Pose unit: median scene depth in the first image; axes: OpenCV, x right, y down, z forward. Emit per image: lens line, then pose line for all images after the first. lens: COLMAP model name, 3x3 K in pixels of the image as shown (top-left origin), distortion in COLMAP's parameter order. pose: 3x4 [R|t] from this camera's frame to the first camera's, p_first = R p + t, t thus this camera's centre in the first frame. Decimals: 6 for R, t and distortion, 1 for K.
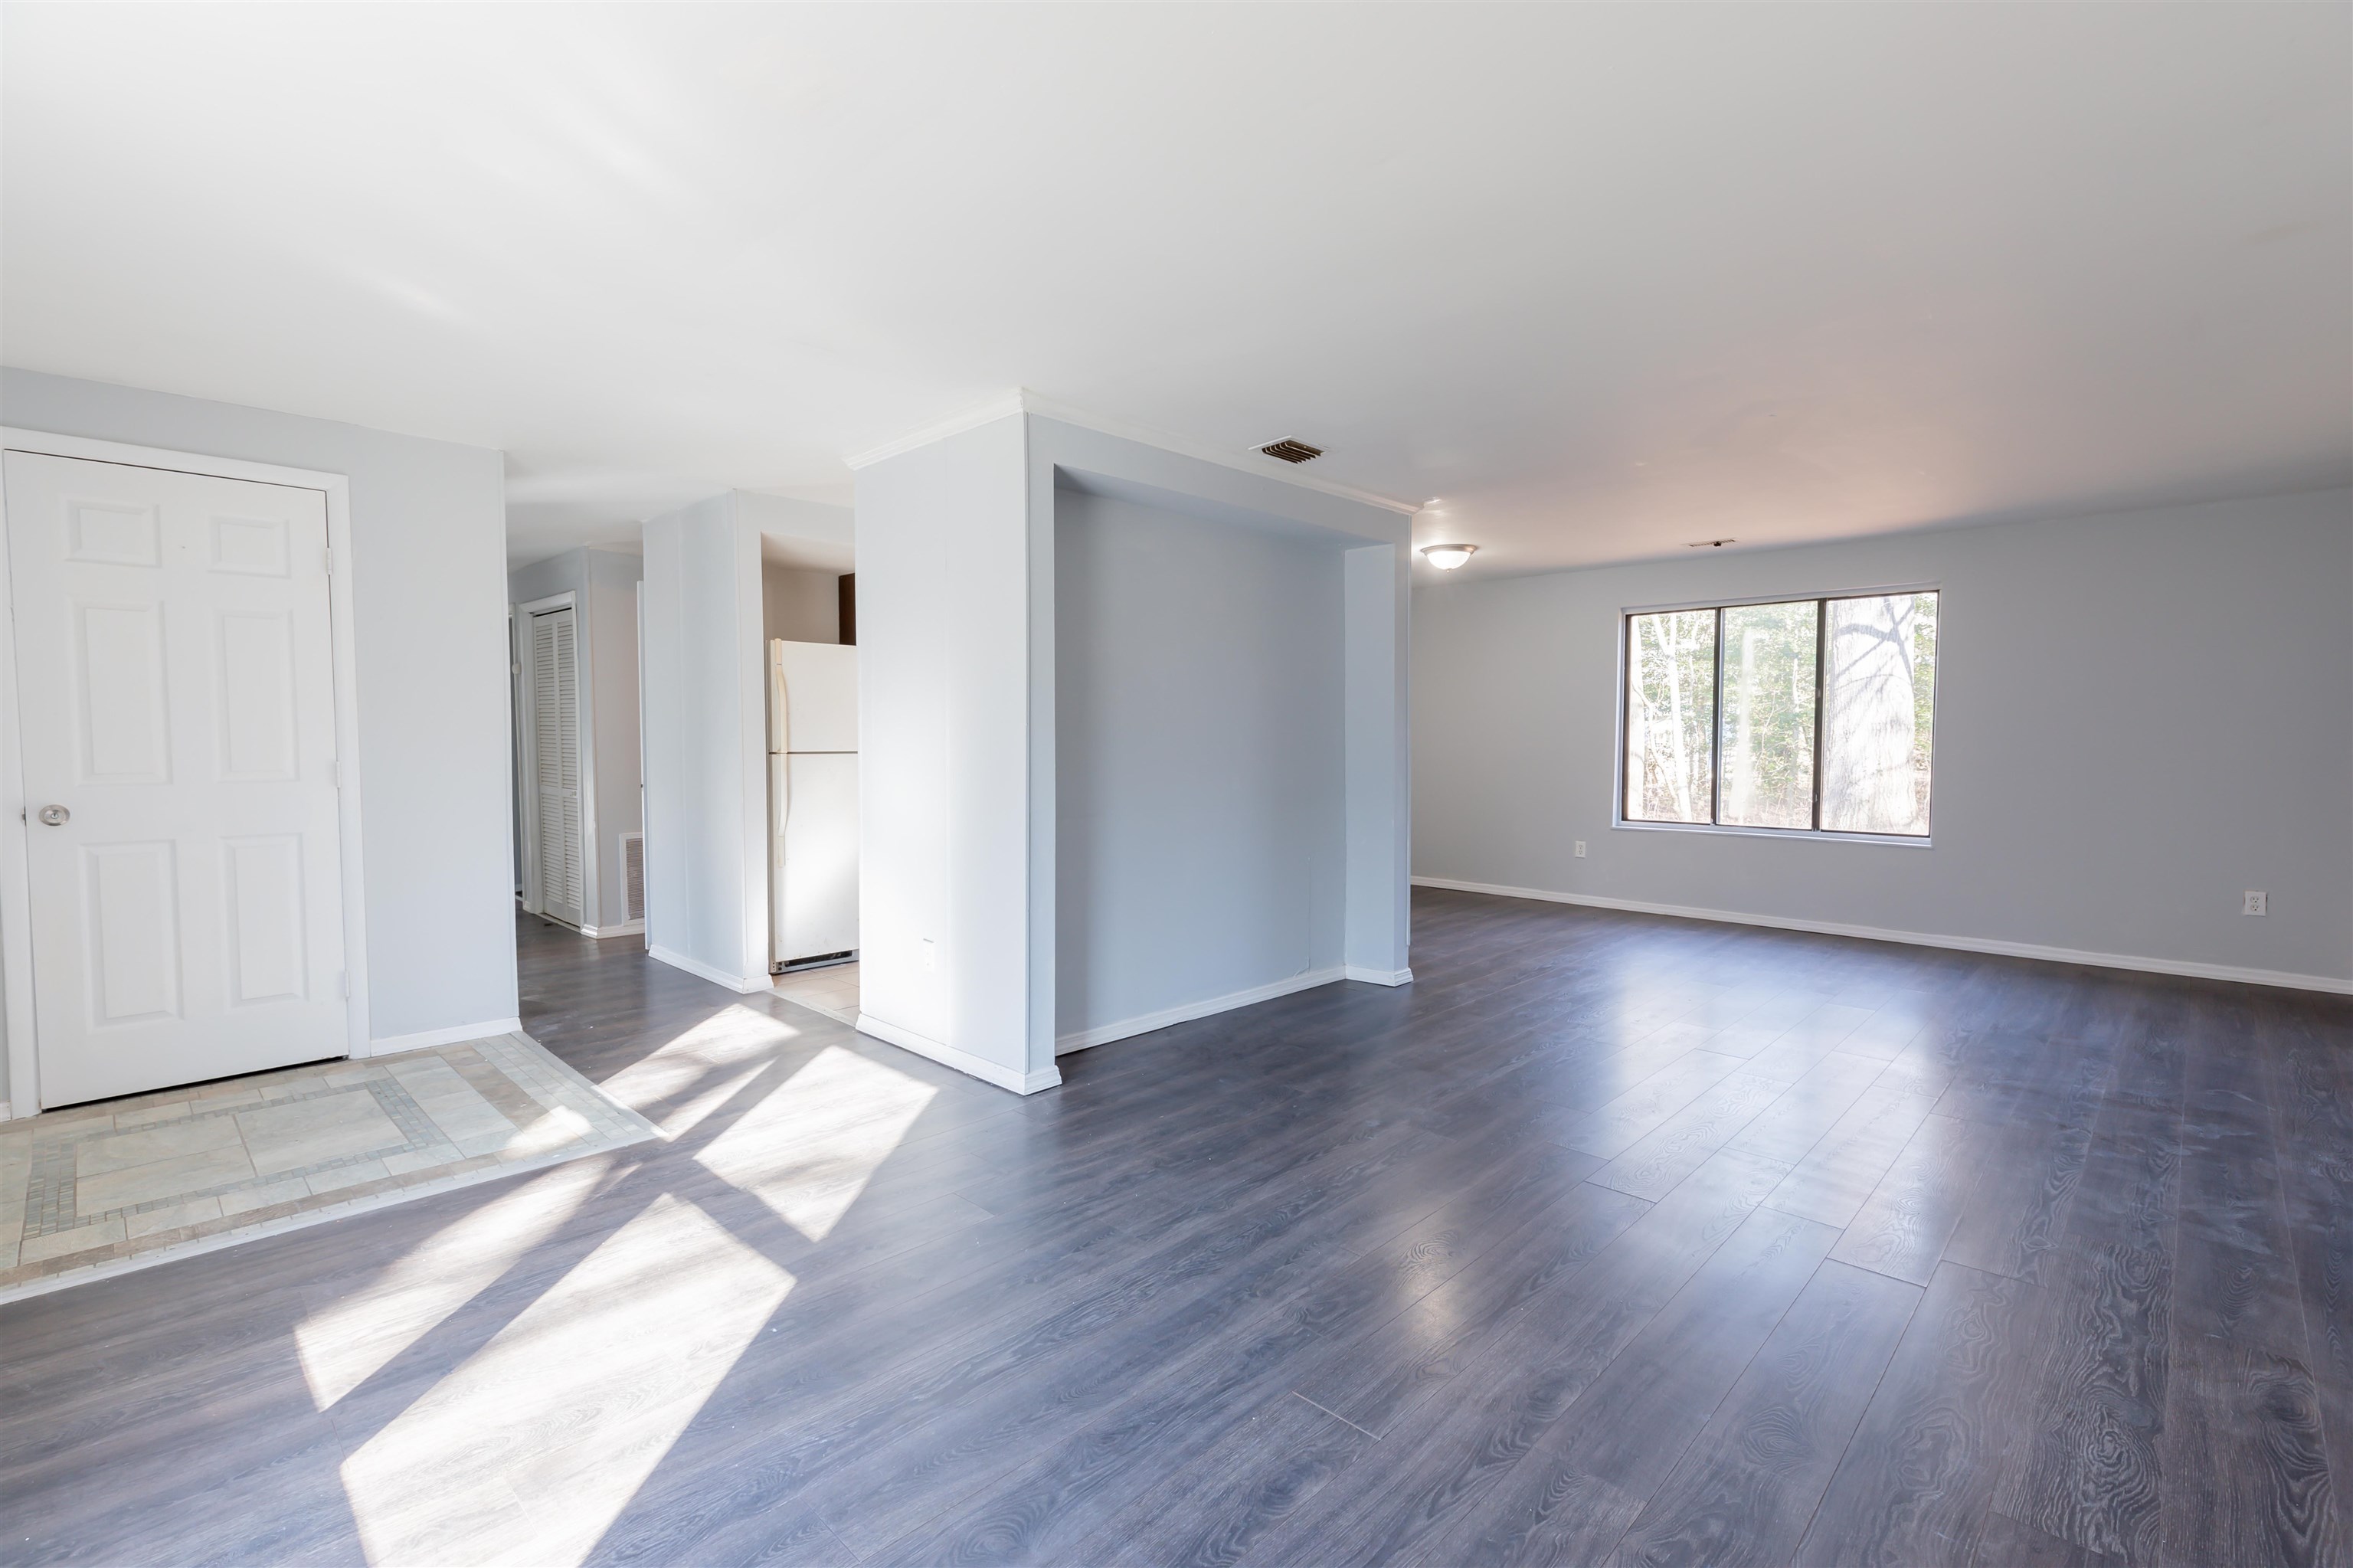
lens RADIAL K [[1063.8, 0, 1171.8], [0, 1063.8, 779.1], [0, 0, 1]] dist [0.007746, -0.000557]
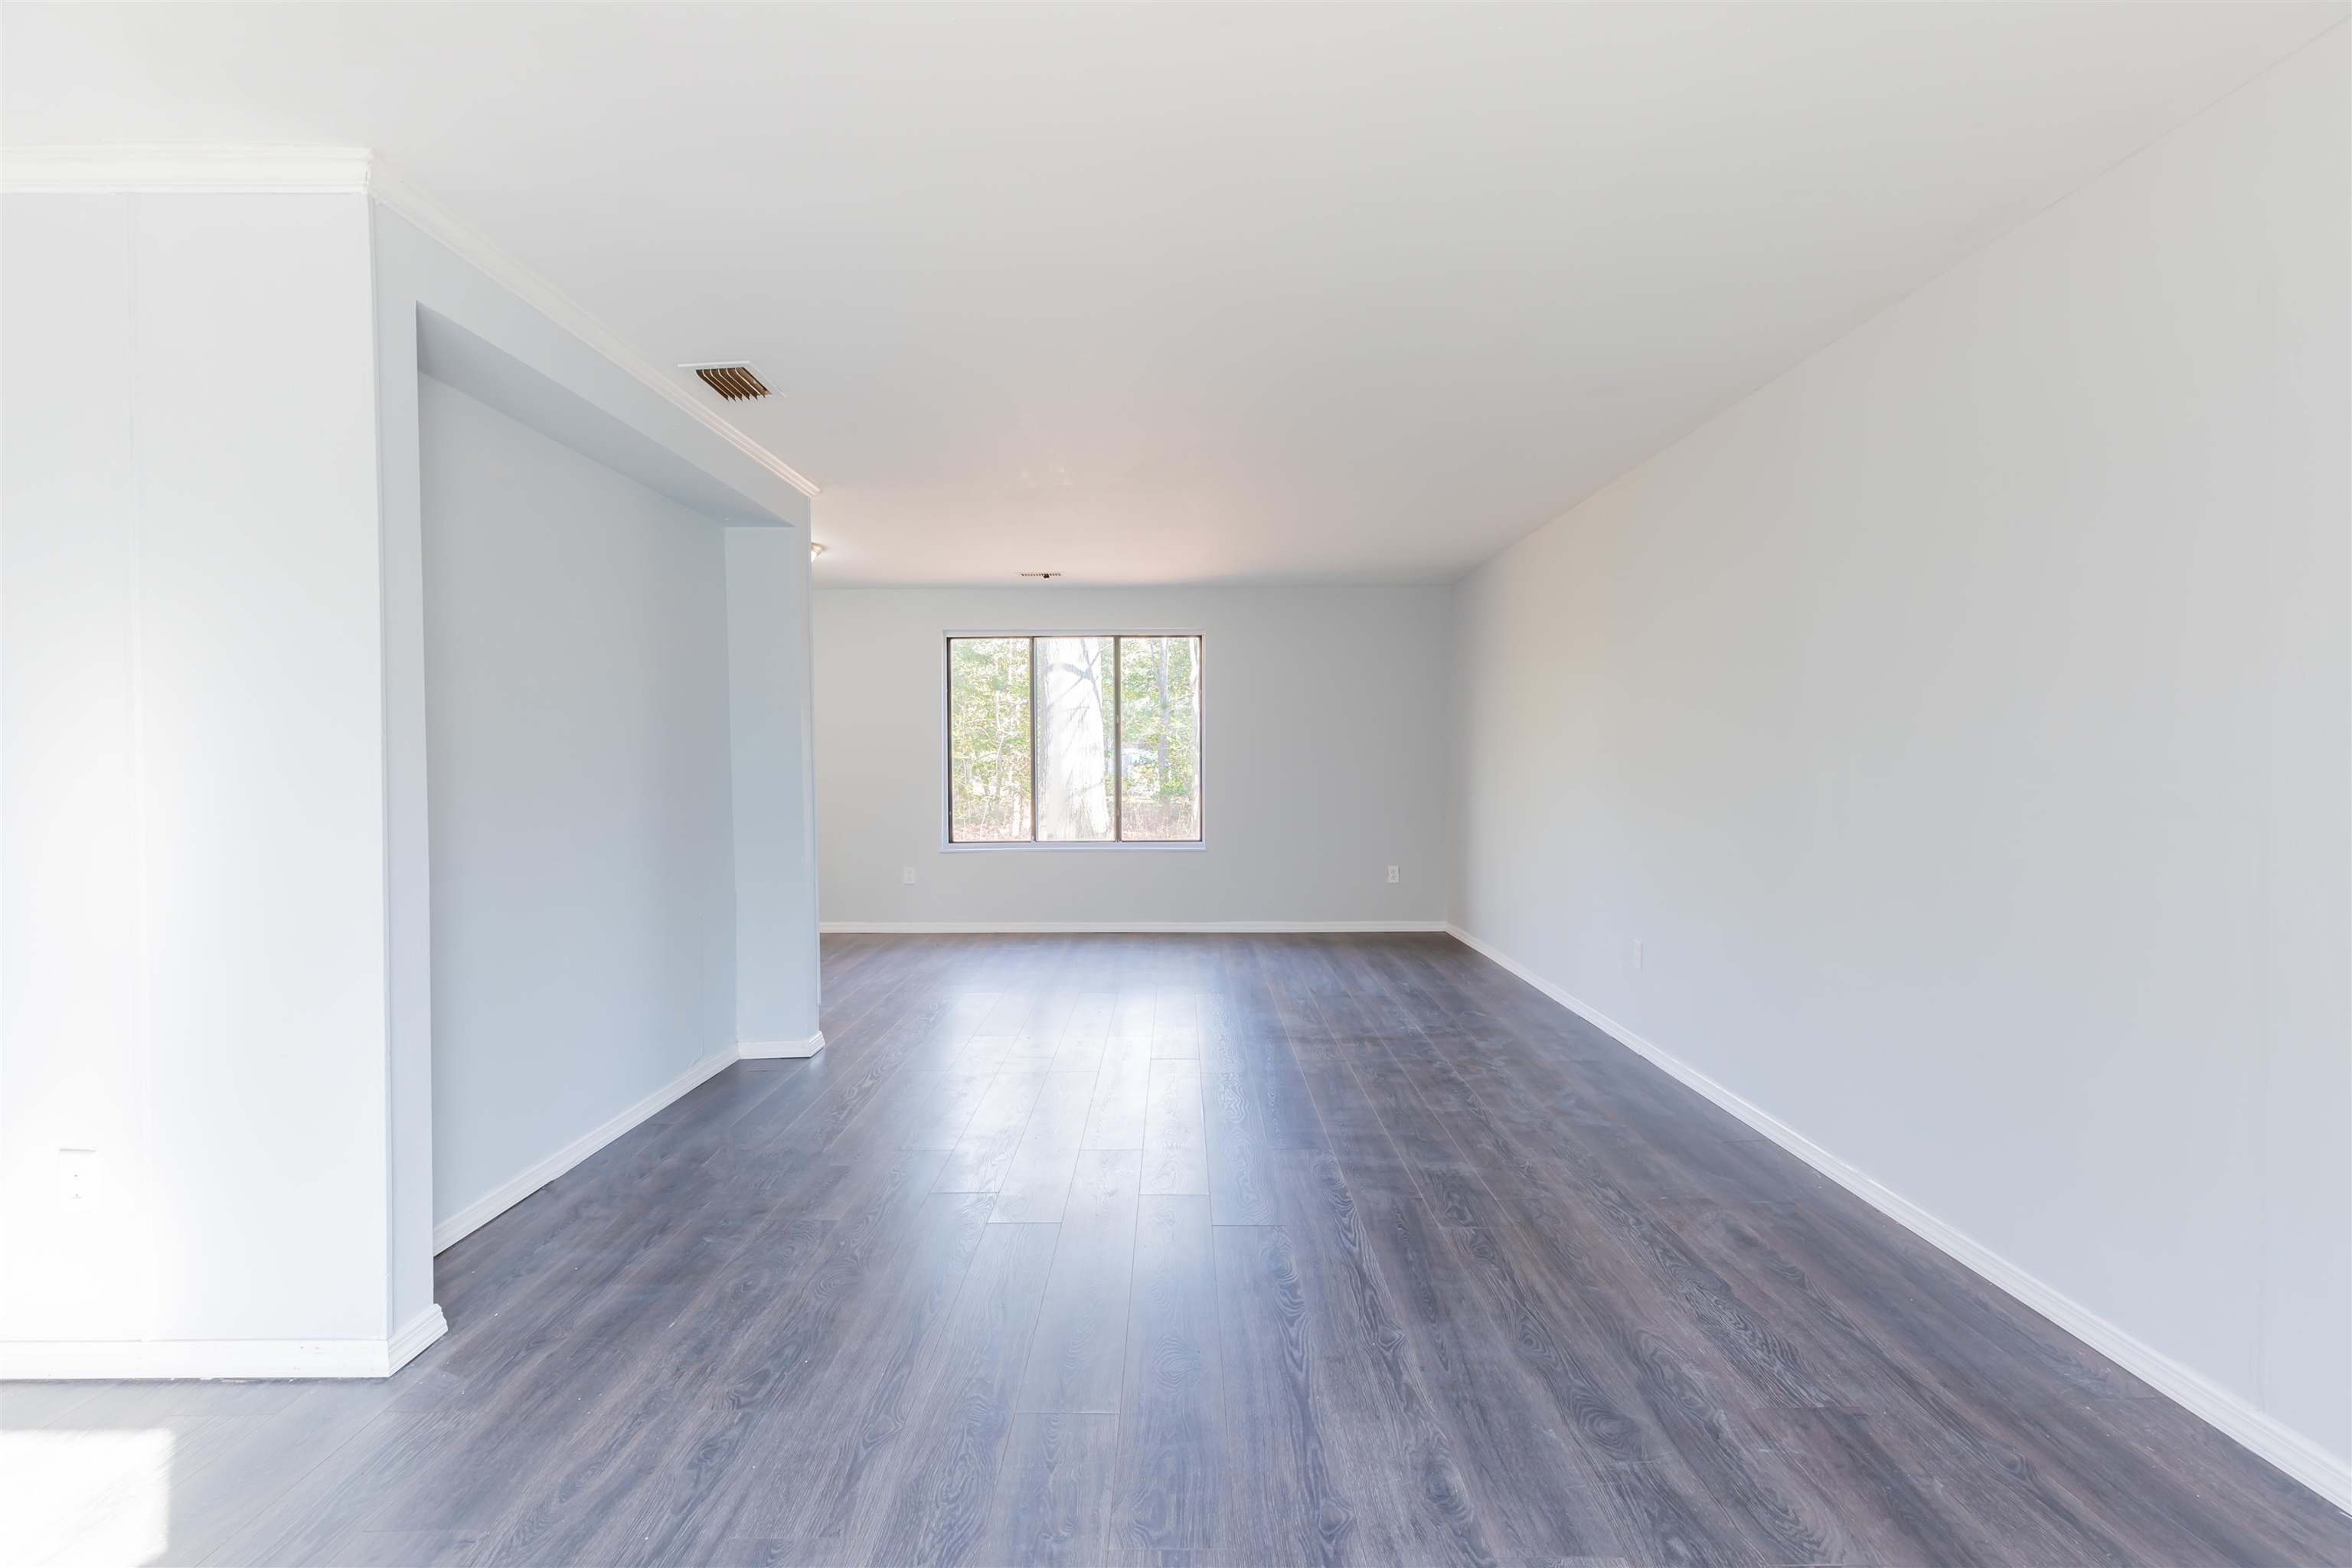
lens RADIAL K [[1063.3, 0, 1180.0], [0, 1063.3, 776.3], [0, 0, 1]] dist [0.007746, -0.000557]
pose [[0.718398, -0.015135, 0.695467, -0.184717], [0.035224, 0.999272, -0.014639, -0.002246], [-0.694740, 0.035014, 0.718409, 0.224656]]
